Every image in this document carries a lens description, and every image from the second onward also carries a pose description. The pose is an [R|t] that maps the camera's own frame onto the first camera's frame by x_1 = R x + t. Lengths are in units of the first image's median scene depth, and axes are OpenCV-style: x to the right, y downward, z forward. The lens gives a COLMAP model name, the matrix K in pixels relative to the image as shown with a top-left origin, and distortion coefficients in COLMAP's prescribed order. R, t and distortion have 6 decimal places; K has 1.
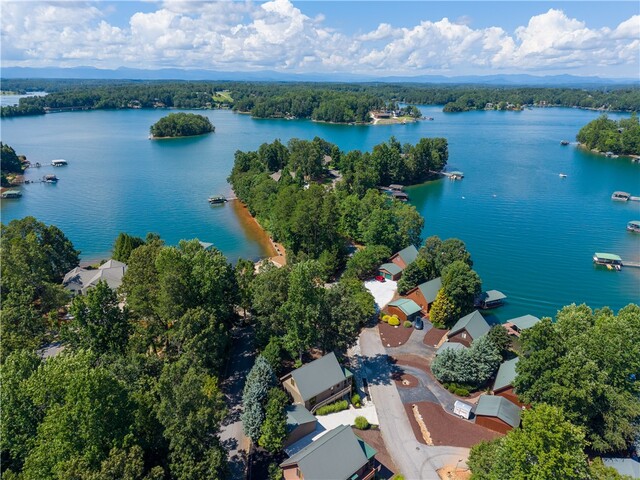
lens RADIAL K [[430.2, 0, 320.0], [0, 430.2, 240.0], [0, 0, 1]] dist [0.010796, -0.006390]
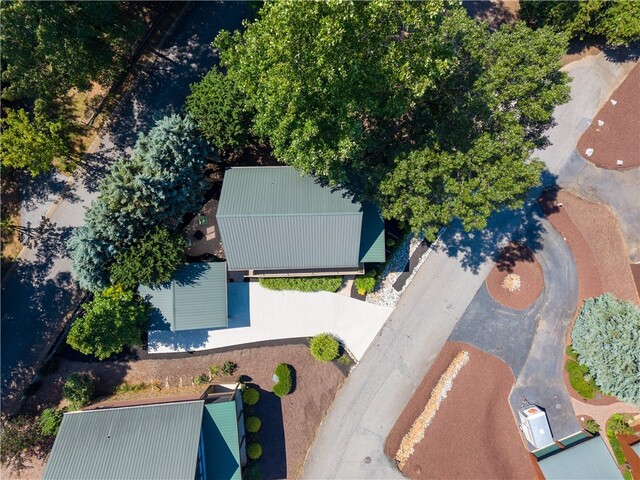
lens RADIAL K [[430.2, 0, 320.0], [0, 430.2, 240.0], [0, 0, 1]] dist [0.010796, -0.006390]
pose [[0.795772, 0.605500, 0.010802, 0.006501], [-0.225672, 0.279940, 0.933116, -0.026845], [0.561978, -0.744985, 0.359413, 0.425300]]
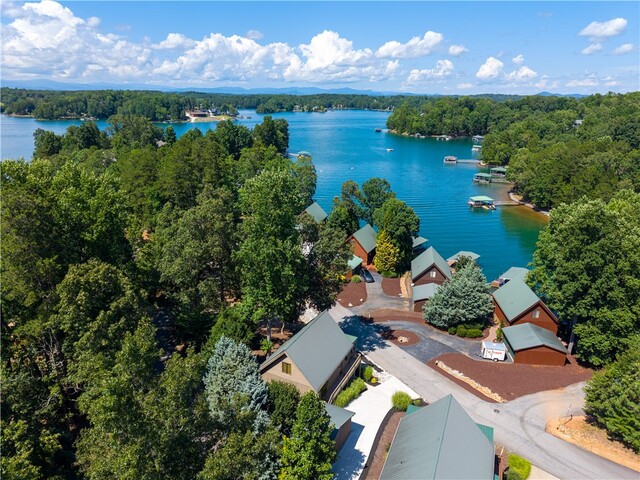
lens RADIAL K [[430.2, 0, 320.0], [0, 430.2, 240.0], [0, 0, 1]] dist [0.010796, -0.006390]
pose [[0.908559, -0.130512, 0.396846, -0.110734], [0.140173, 0.990116, 0.004703, 0.077430], [-0.393537, 0.051354, 0.917873, 0.207597]]
